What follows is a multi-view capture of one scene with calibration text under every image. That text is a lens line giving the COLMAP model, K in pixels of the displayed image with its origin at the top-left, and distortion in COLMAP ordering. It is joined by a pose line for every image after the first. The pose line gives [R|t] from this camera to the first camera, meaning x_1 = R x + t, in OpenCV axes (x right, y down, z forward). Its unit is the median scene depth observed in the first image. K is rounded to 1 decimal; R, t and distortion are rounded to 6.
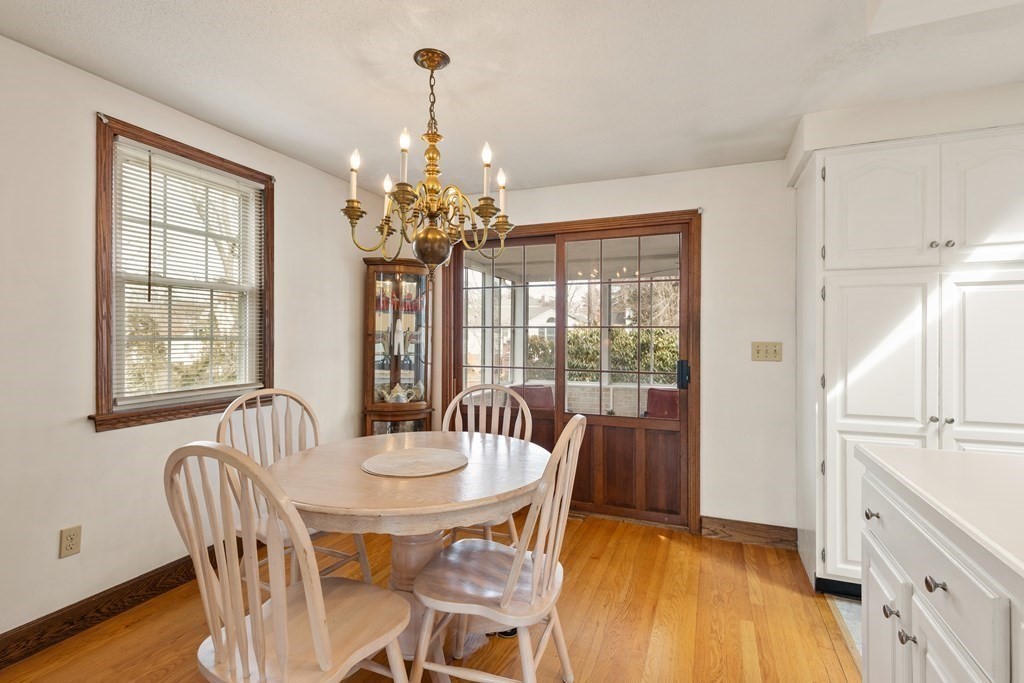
lens RADIAL K [[472.6, 0, 512.7], [0, 472.6, 338.3], [0, 0, 1]] dist [0.004878, -0.001507]
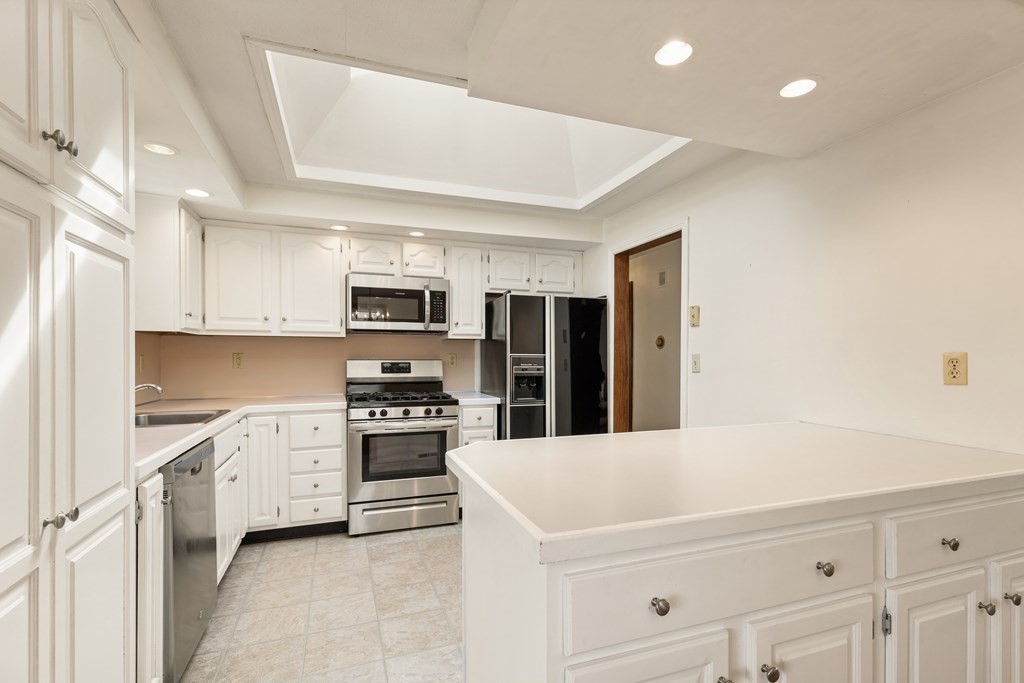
lens RADIAL K [[472.6, 0, 518.6], [0, 472.6, 363.3], [0, 0, 1]] dist [0.004878, -0.001507]
pose [[-0.679943, -0.015475, 0.733102, 0.221321], [-0.005130, 0.999853, 0.016348, 0.006468], [-0.733247, 0.007355, -0.679922, 0.848669]]
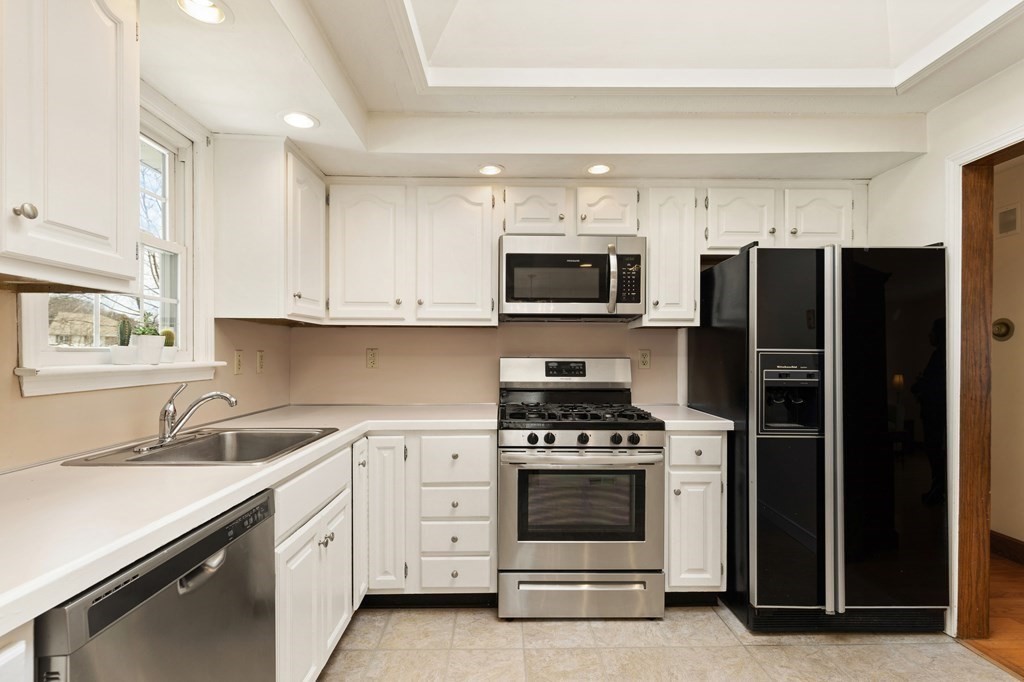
lens RADIAL K [[472.6, 0, 513.5], [0, 472.6, 356.7], [0, 0, 1]] dist [0.004878, -0.001507]
pose [[-0.394041, -0.010031, 0.919038, 0.690077], [-0.006375, 0.999946, 0.008180, 0.011773], [-0.919071, -0.002635, -0.394084, 0.623553]]
